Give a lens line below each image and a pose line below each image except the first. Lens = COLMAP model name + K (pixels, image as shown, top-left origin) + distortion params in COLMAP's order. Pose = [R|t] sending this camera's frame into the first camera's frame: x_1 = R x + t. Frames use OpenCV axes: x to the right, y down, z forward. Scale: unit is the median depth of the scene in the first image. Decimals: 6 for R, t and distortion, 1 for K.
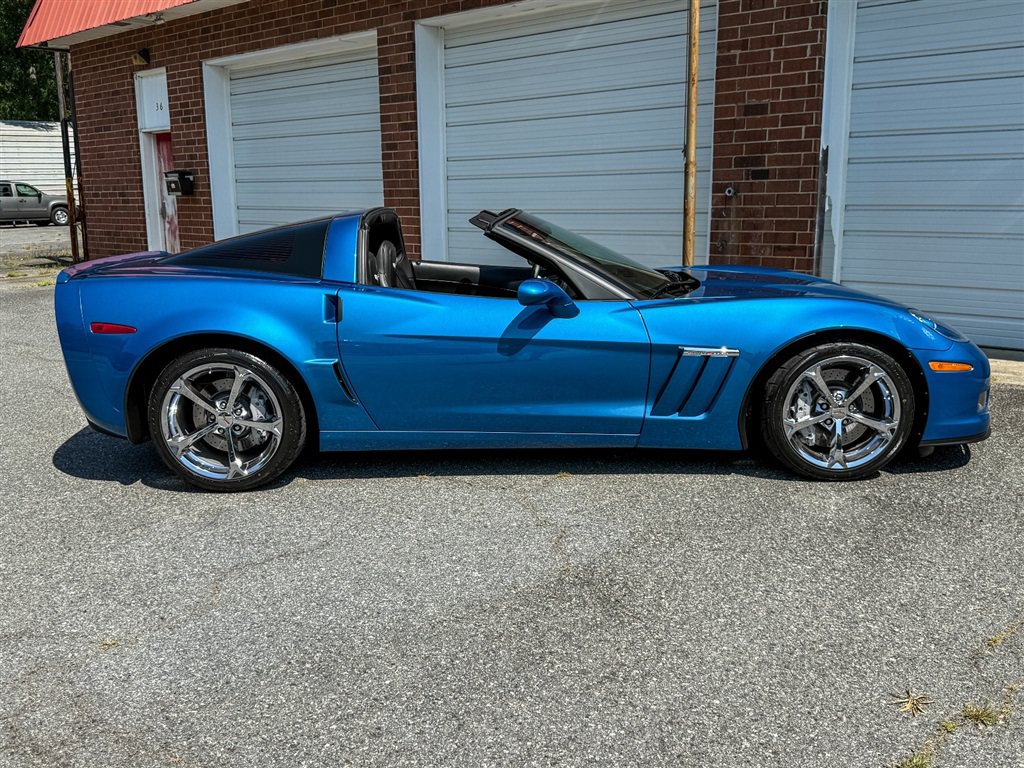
lens RADIAL K [[938.9, 0, 501.5], [0, 938.9, 384.3], [0, 0, 1]] dist [0.201756, -0.446744]
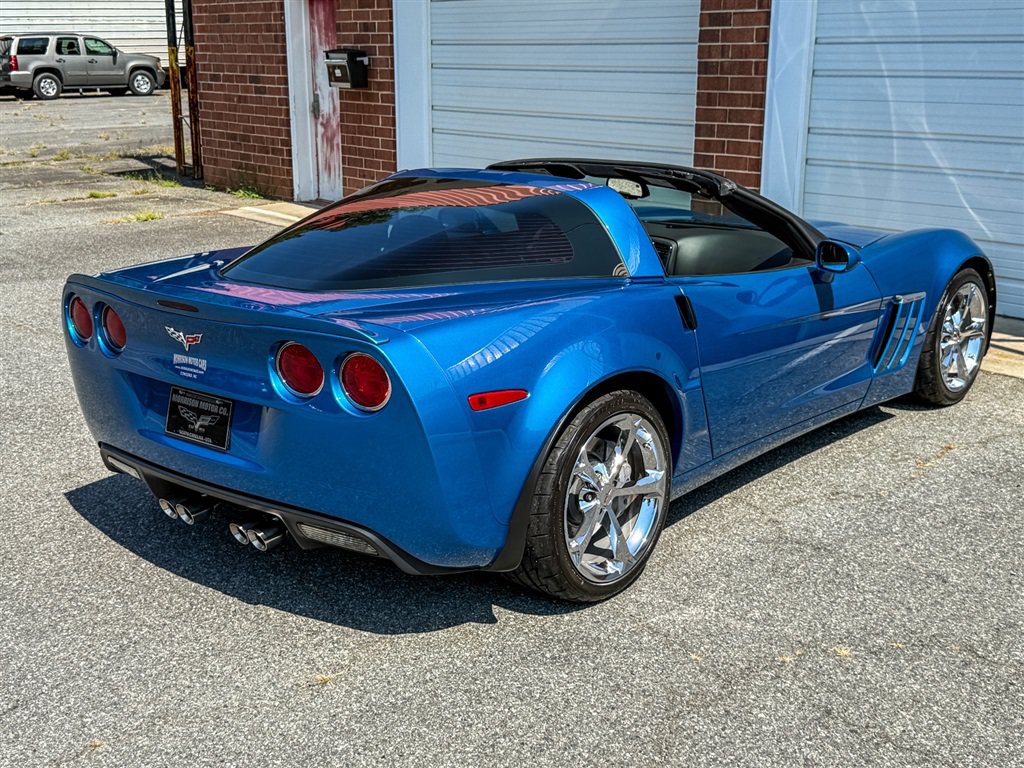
lens RADIAL K [[1246.8, 0, 516.8], [0, 1246.8, 382.1], [0, 0, 1]] dist [0.198070, -0.489390]
pose [[0.990346, 0.048302, -0.129933, -0.101094], [-0.040428, 0.997221, 0.062569, -0.056245], [0.132594, -0.056712, 0.989547, 0.156657]]
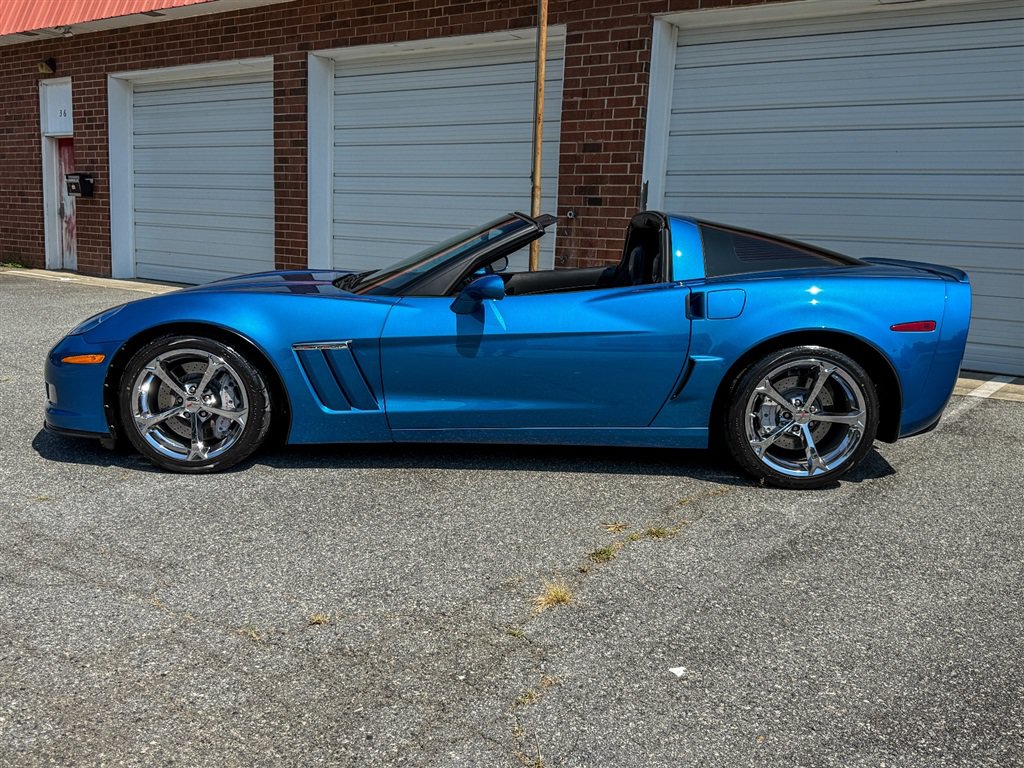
lens RADIAL K [[911.2, 0, 496.3], [0, 911.2, 384.8], [0, 0, 1]] dist [0.106363, -0.181352]
pose [[0.992633, 0.033797, 0.116348, 0.011969], [-0.030718, 0.999131, -0.028156, 0.027179], [-0.117198, 0.024374, 0.992809, -0.071205]]
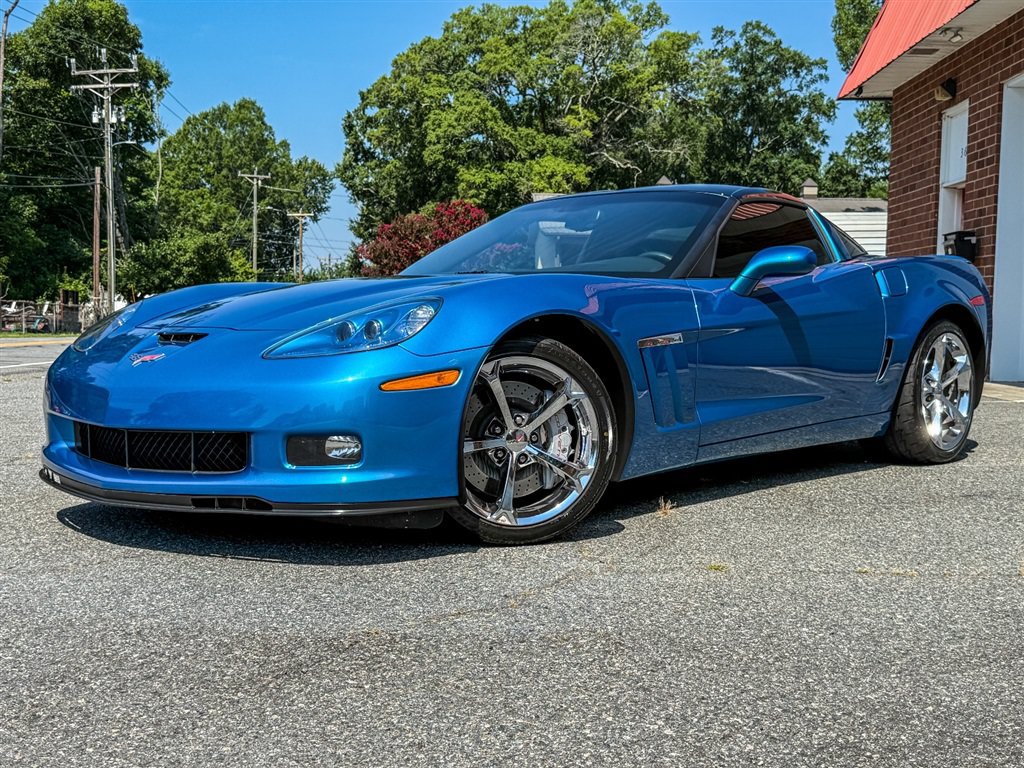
lens RADIAL K [[1246.8, 0, 516.8], [0, 1246.8, 382.1], [0, 0, 1]] dist [0.198070, -0.489390]
pose [[0.665323, 0.061181, -0.744044, 0.172868], [-0.168727, 0.983172, -0.070031, 0.018361], [0.727239, 0.172134, 0.664450, 0.119907]]
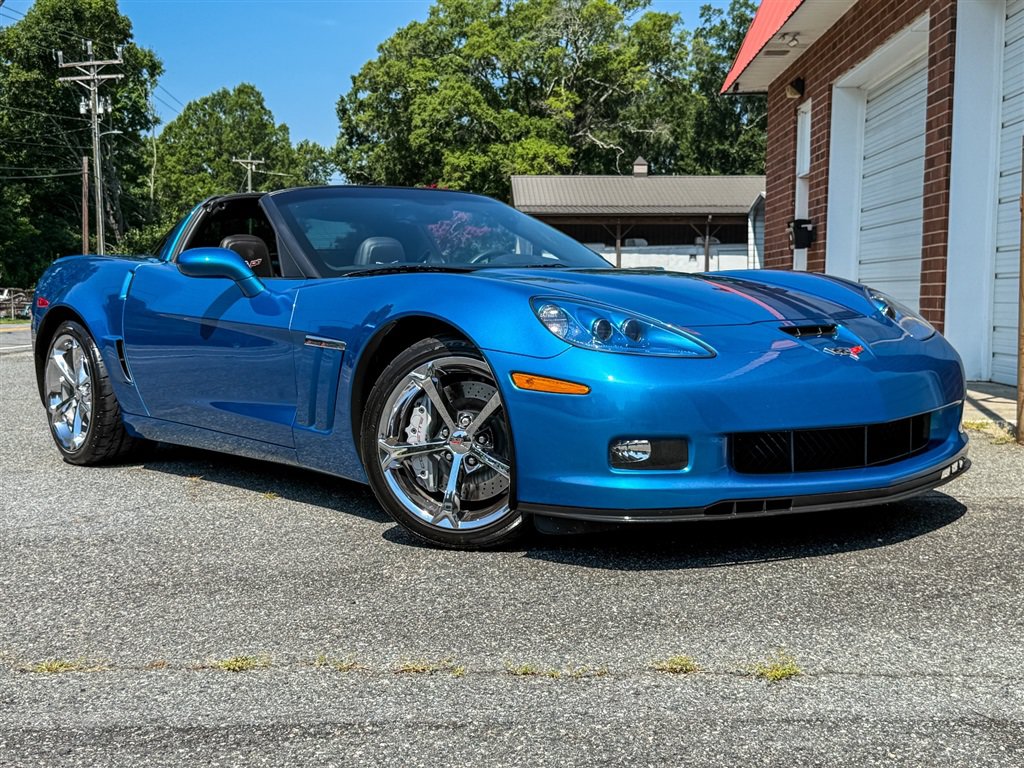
lens RADIAL K [[1233.0, 0, 511.3], [0, 1233.0, 391.1], [0, 0, 1]] dist [0.194260, -0.483043]
pose [[0.657781, 0.071008, -0.749855, 0.310919], [-0.156130, 0.986777, -0.043516, 0.006478], [0.736850, 0.145698, 0.660170, 0.138524]]
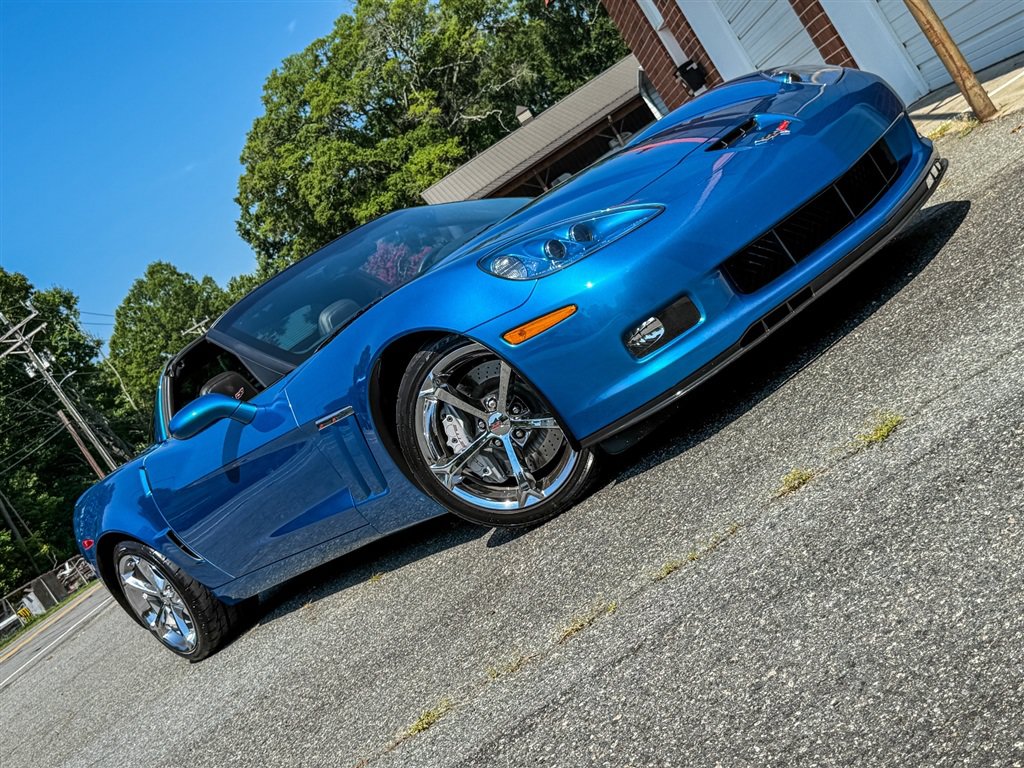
lens RADIAL K [[1232.3, 0, 511.8], [0, 1232.3, 390.4], [0, 0, 1]] dist [0.184732, -0.431143]
pose [[0.571468, -0.292327, -0.766792, 0.311631], [0.410547, 0.910904, -0.041298, 0.012682], [0.710546, -0.291204, 0.640566, 0.141965]]
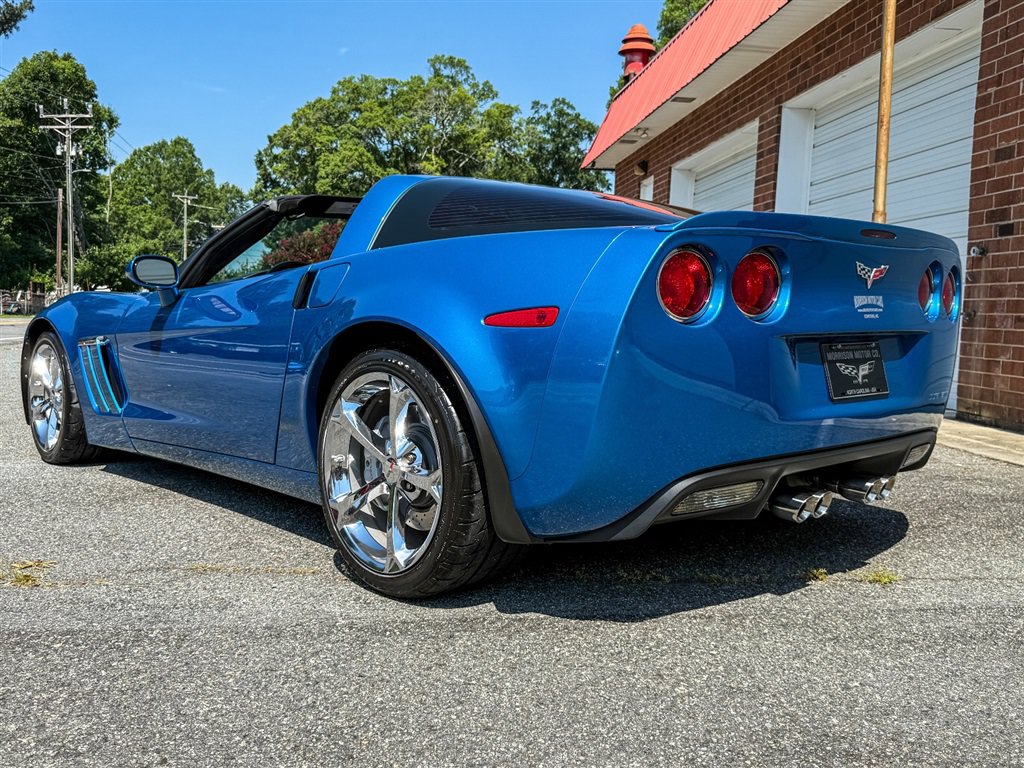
lens RADIAL K [[916.3, 0, 512.0], [0, 916.3, 384.0], [0, 0, 1]] dist [0.145386, -0.323087]
pose [[0.755450, 0.088213, -0.649241, 0.271267], [-0.168967, 0.983608, -0.062965, 0.017154], [0.633044, 0.157267, 0.757972, 0.088270]]
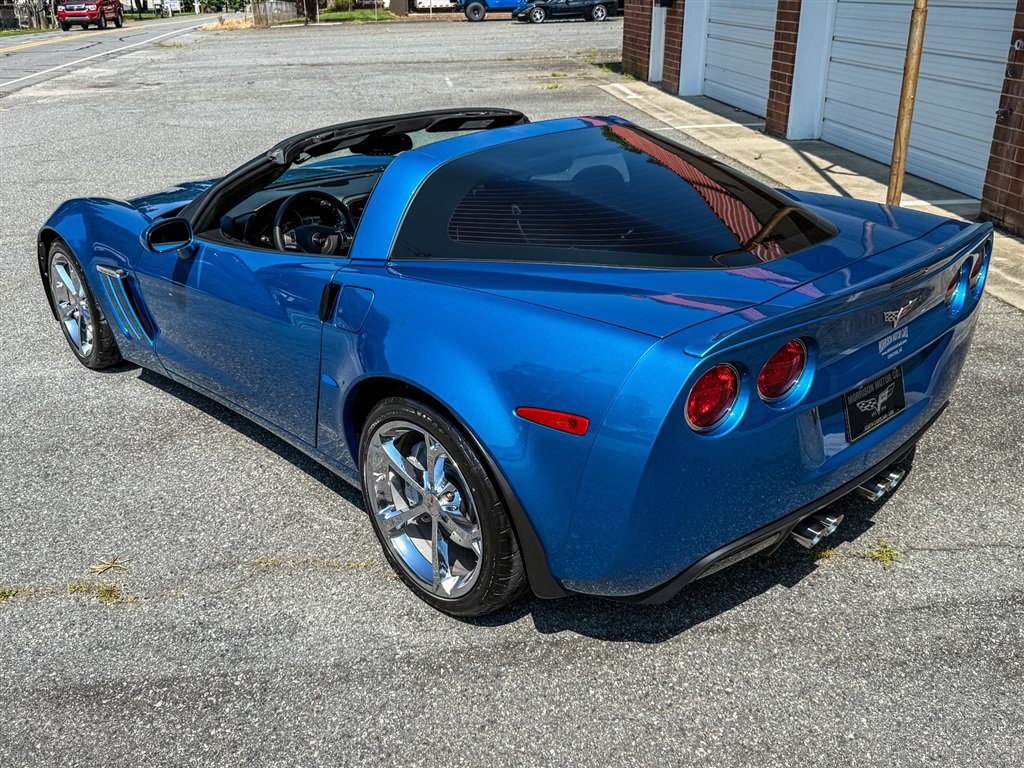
lens RADIAL K [[922.8, 0, 515.2], [0, 922.8, 380.8], [0, 0, 1]] dist [0.061962, -0.109910]
pose [[0.756720, 0.263031, -0.598489, 0.260434], [-0.129170, 0.957596, 0.257536, -0.047851], [0.640851, -0.117576, 0.758608, 0.080582]]
